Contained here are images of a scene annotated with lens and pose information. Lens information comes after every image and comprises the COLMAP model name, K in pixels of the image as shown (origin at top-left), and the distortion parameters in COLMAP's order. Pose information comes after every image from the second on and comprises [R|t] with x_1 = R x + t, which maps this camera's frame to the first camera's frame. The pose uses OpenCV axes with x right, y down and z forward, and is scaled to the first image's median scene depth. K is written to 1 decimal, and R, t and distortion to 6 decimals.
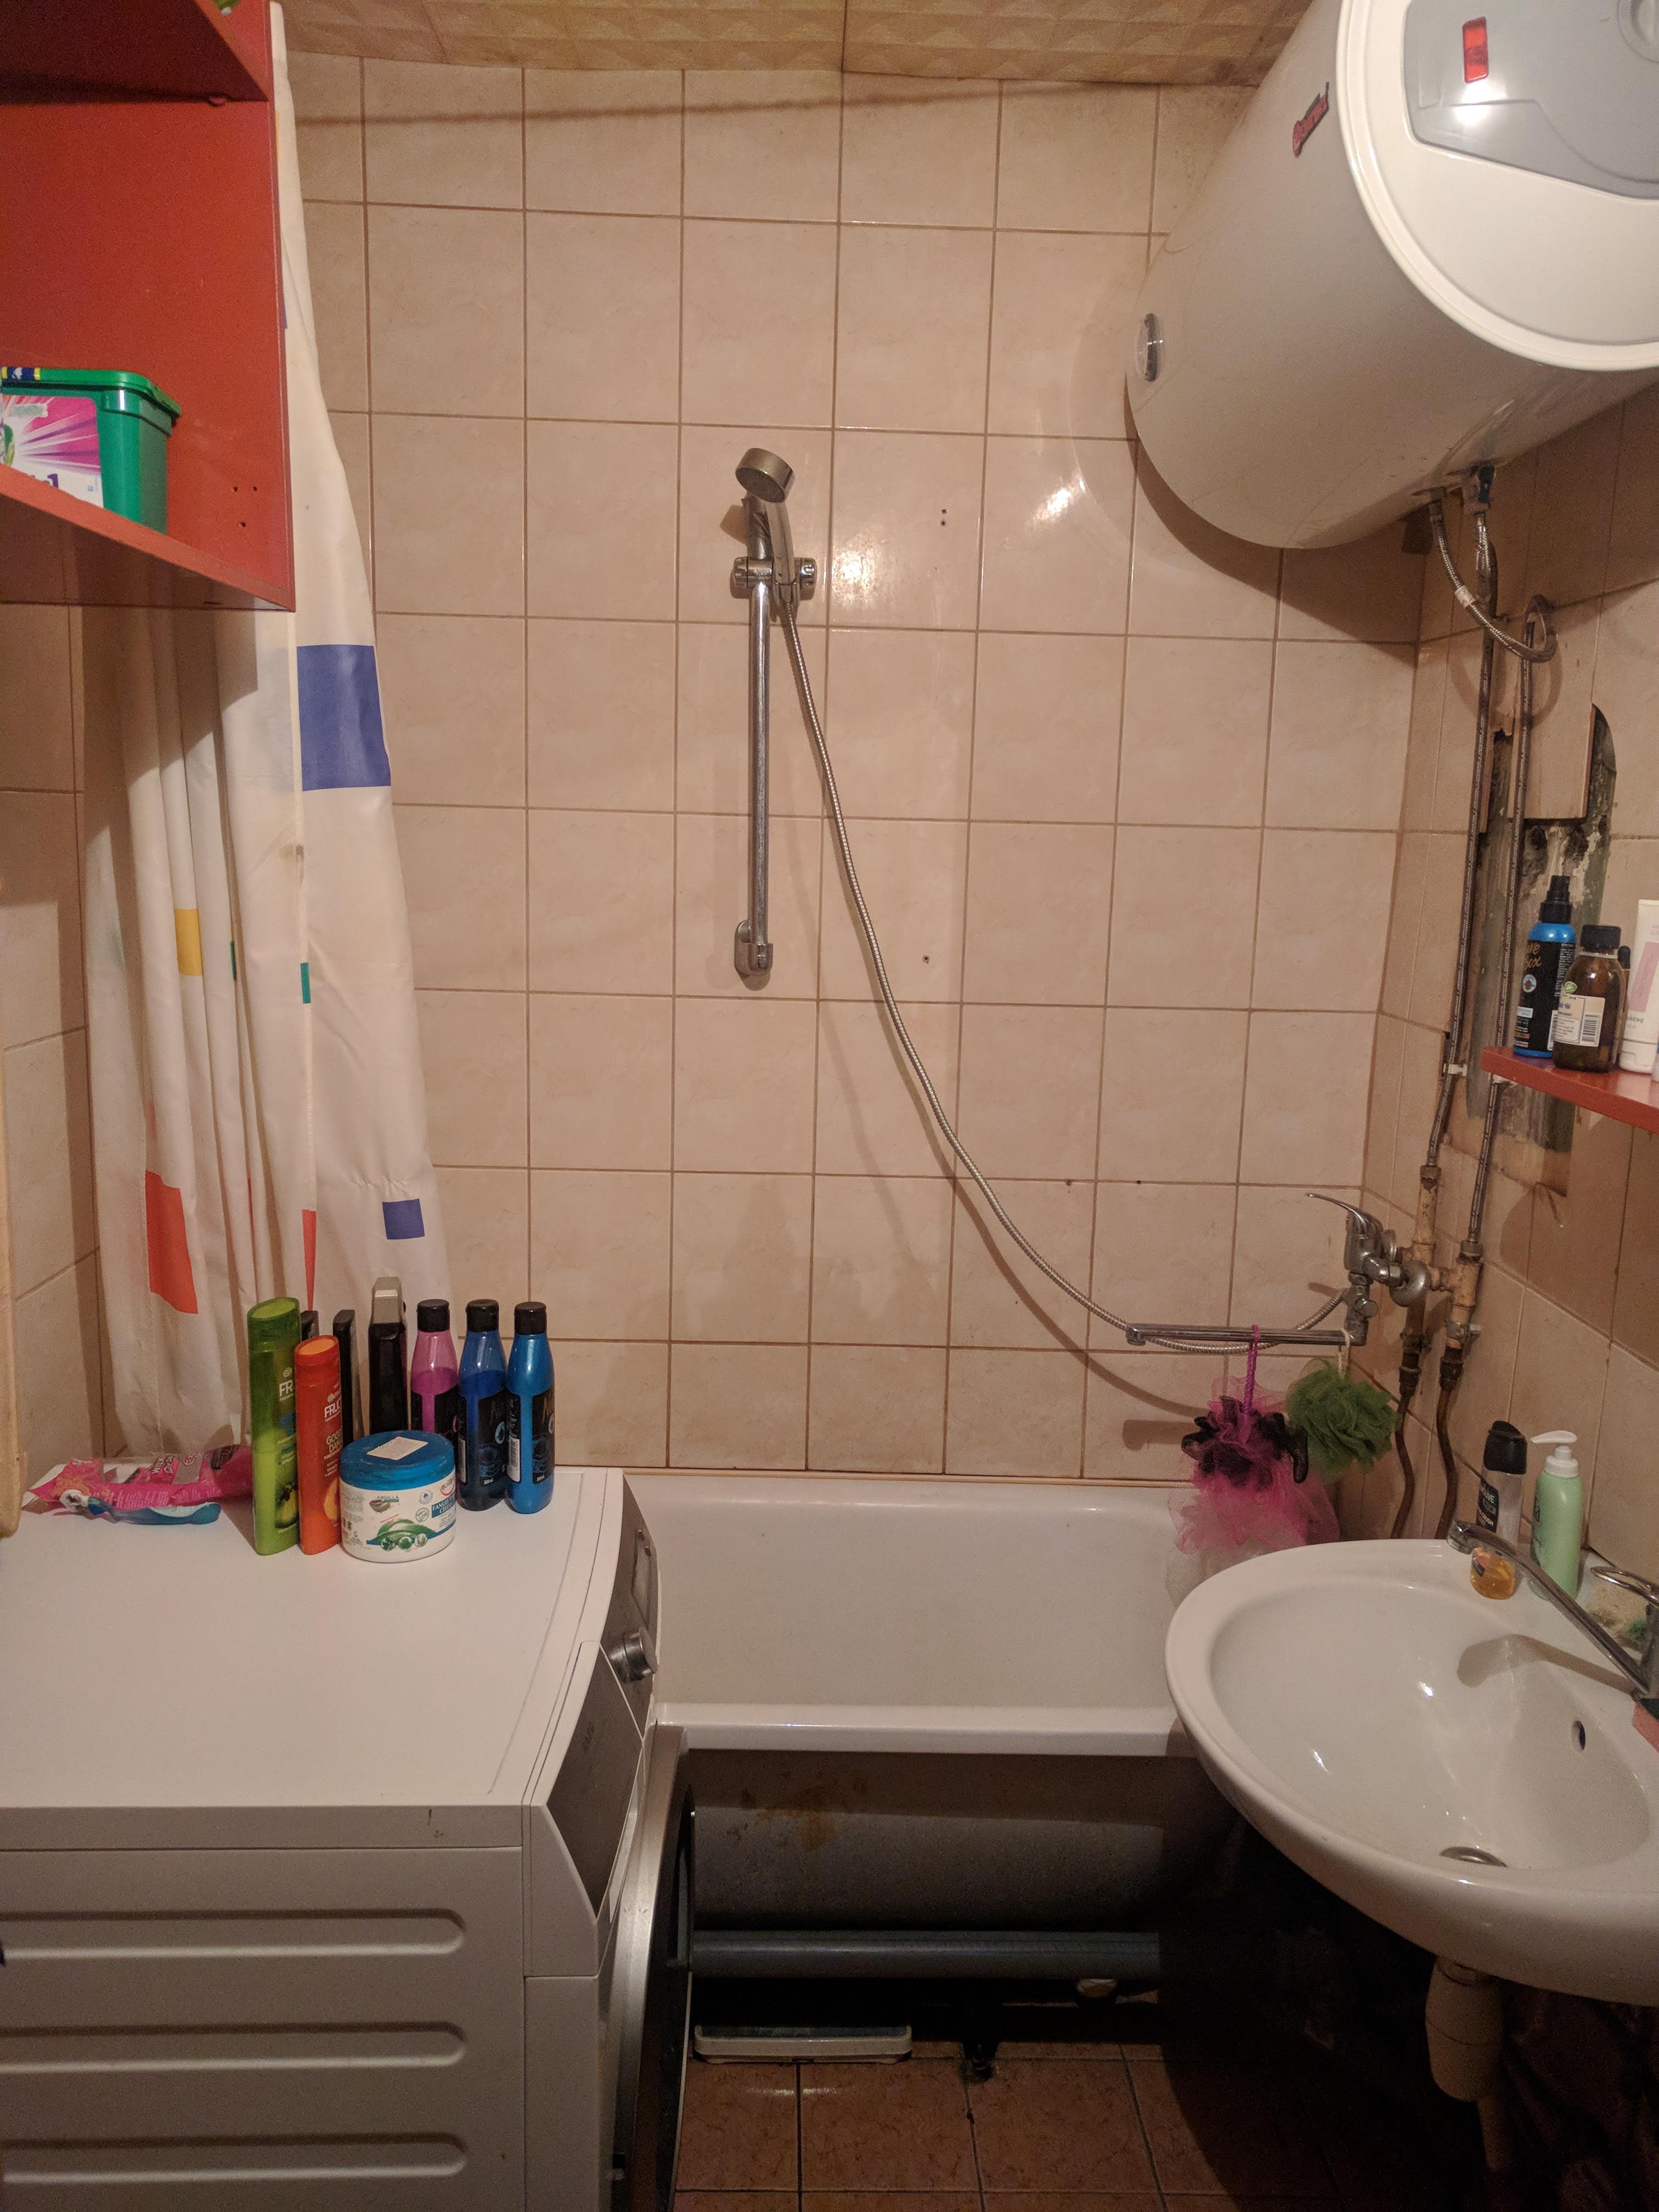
lens RADIAL K [[1661.6, 0, 835.3], [0, 1661.6, 1111.1], [0, 0, 1]] dist [-0.006197, 0.026589]
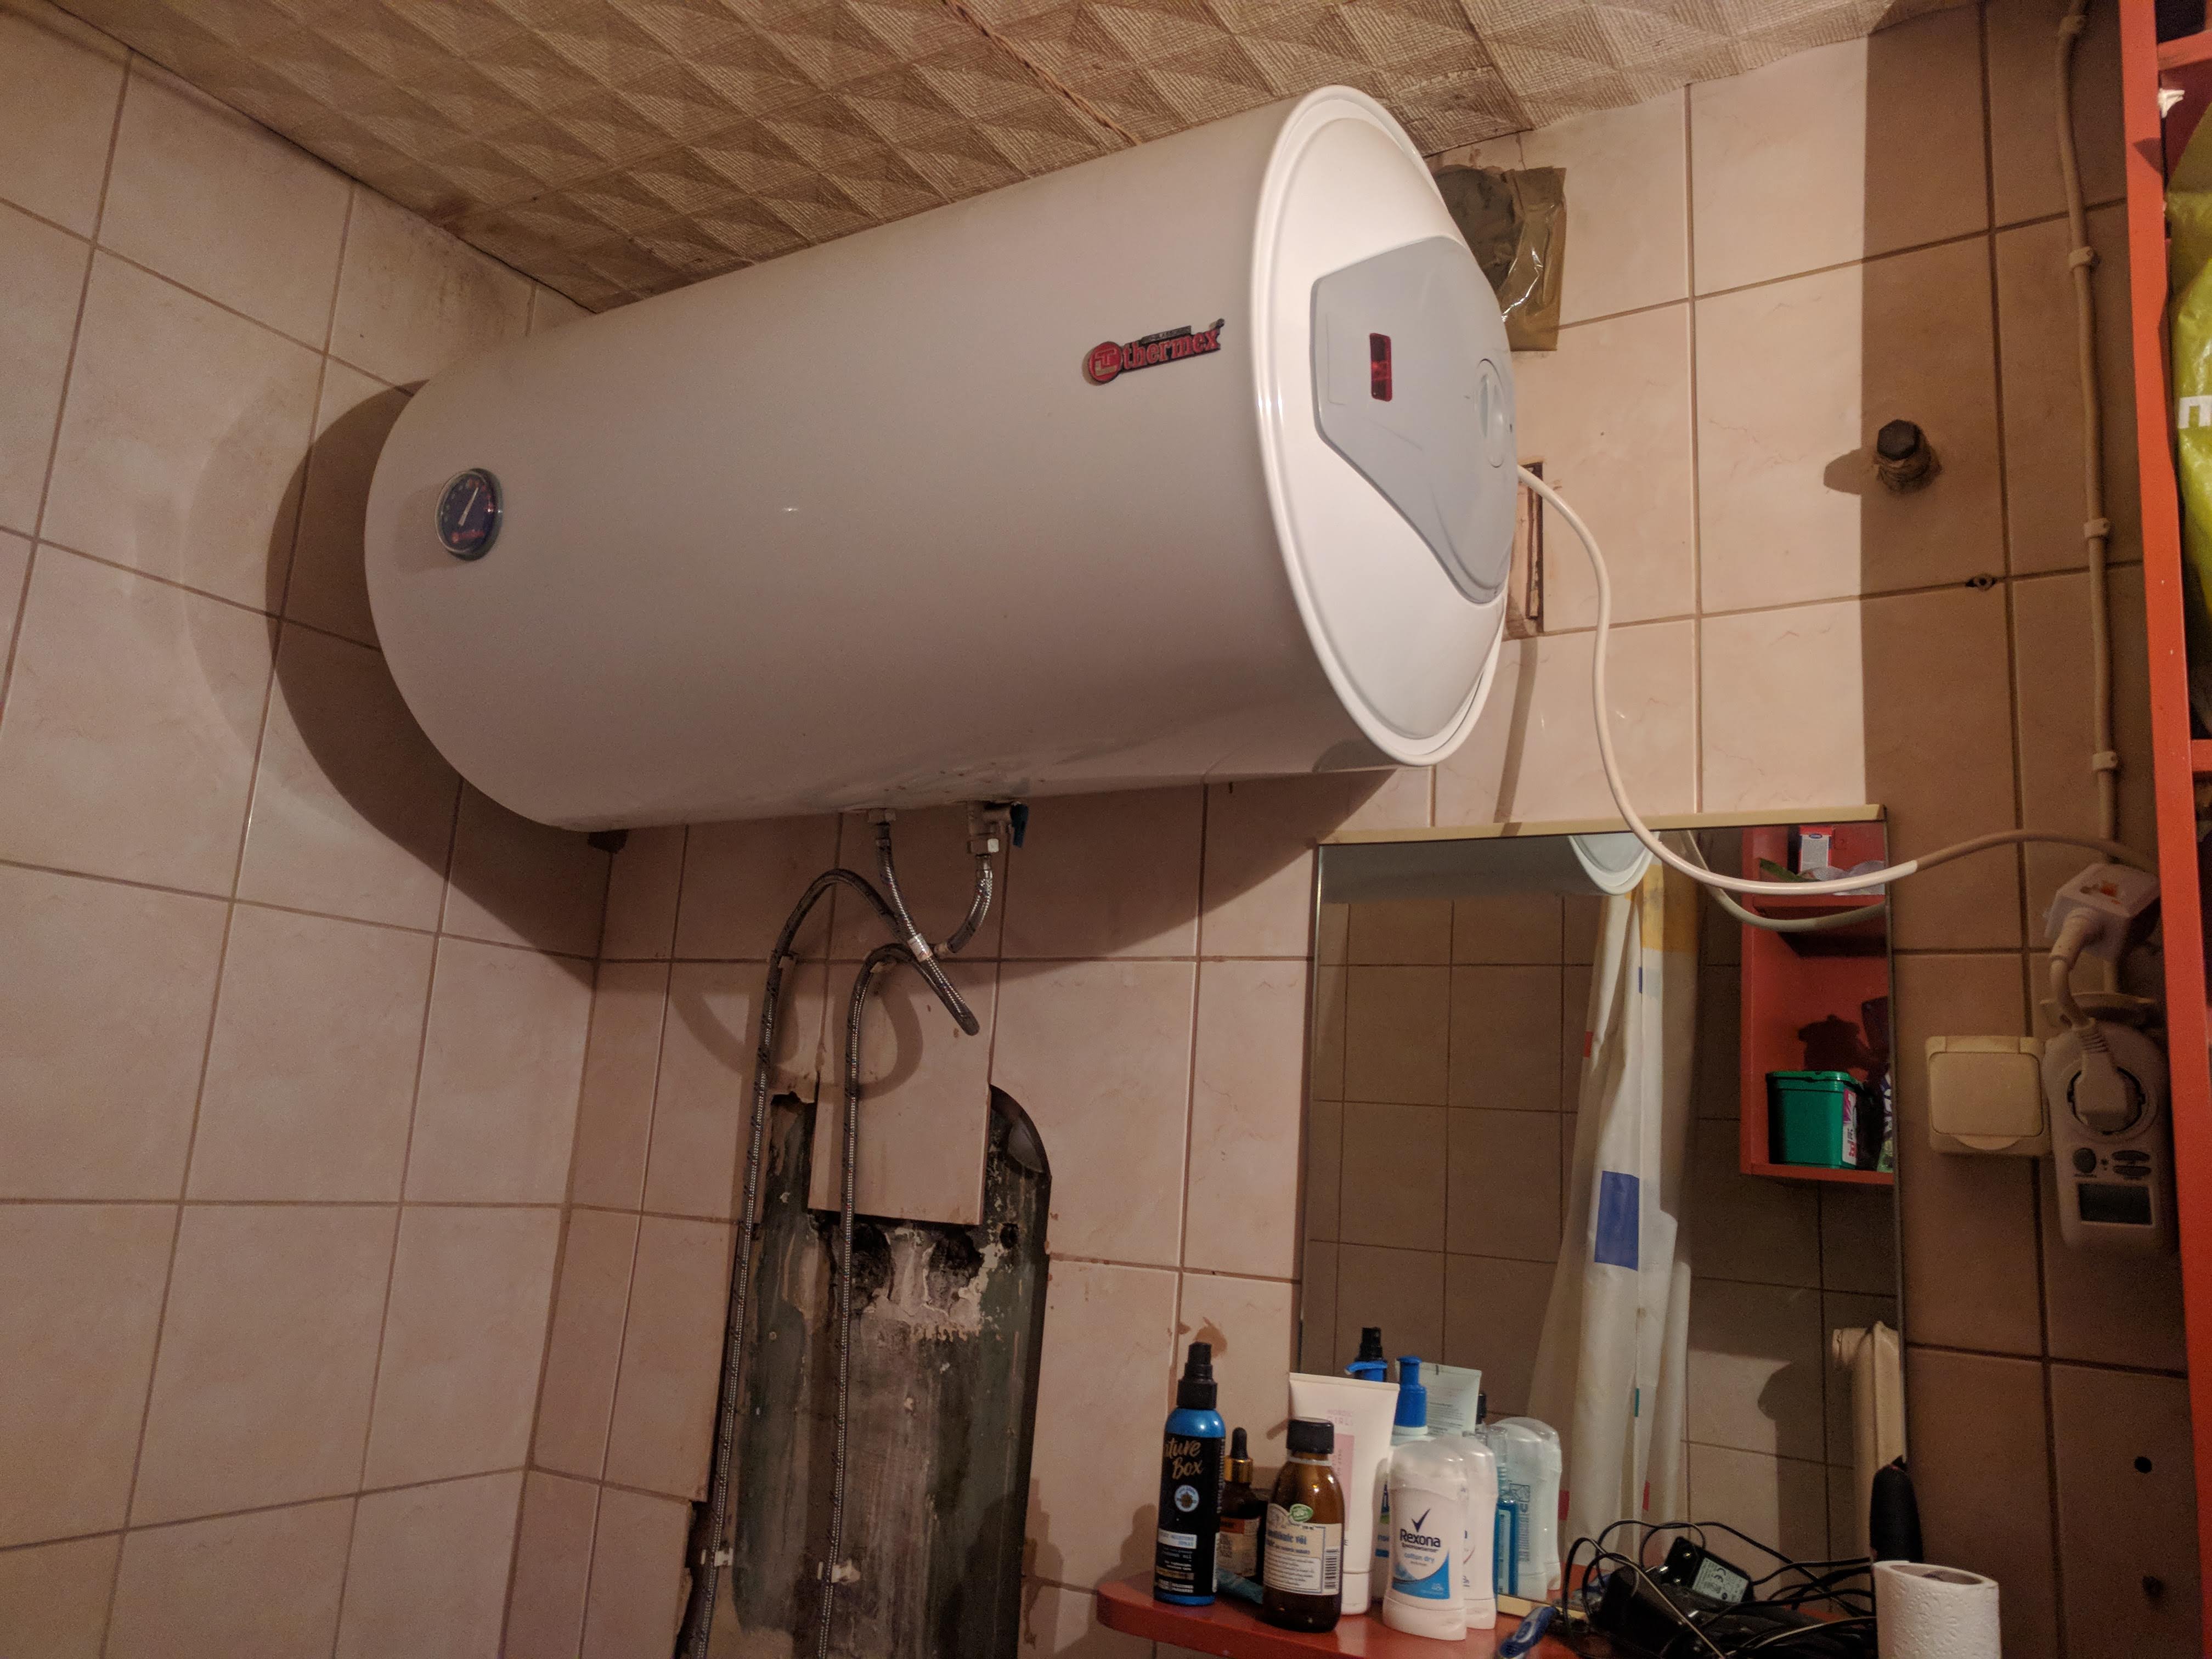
lens RADIAL K [[1661.6, 0, 1111.0], [0, 1661.6, 825.1], [0, 0, 1]] dist [-0.006197, 0.026589]
pose [[0.536673, 0.171756, 0.826125, -0.181016], [0.096910, 0.960039, -0.262553, -0.122183], [-0.838207, 0.220964, 0.498582, 0.422489]]
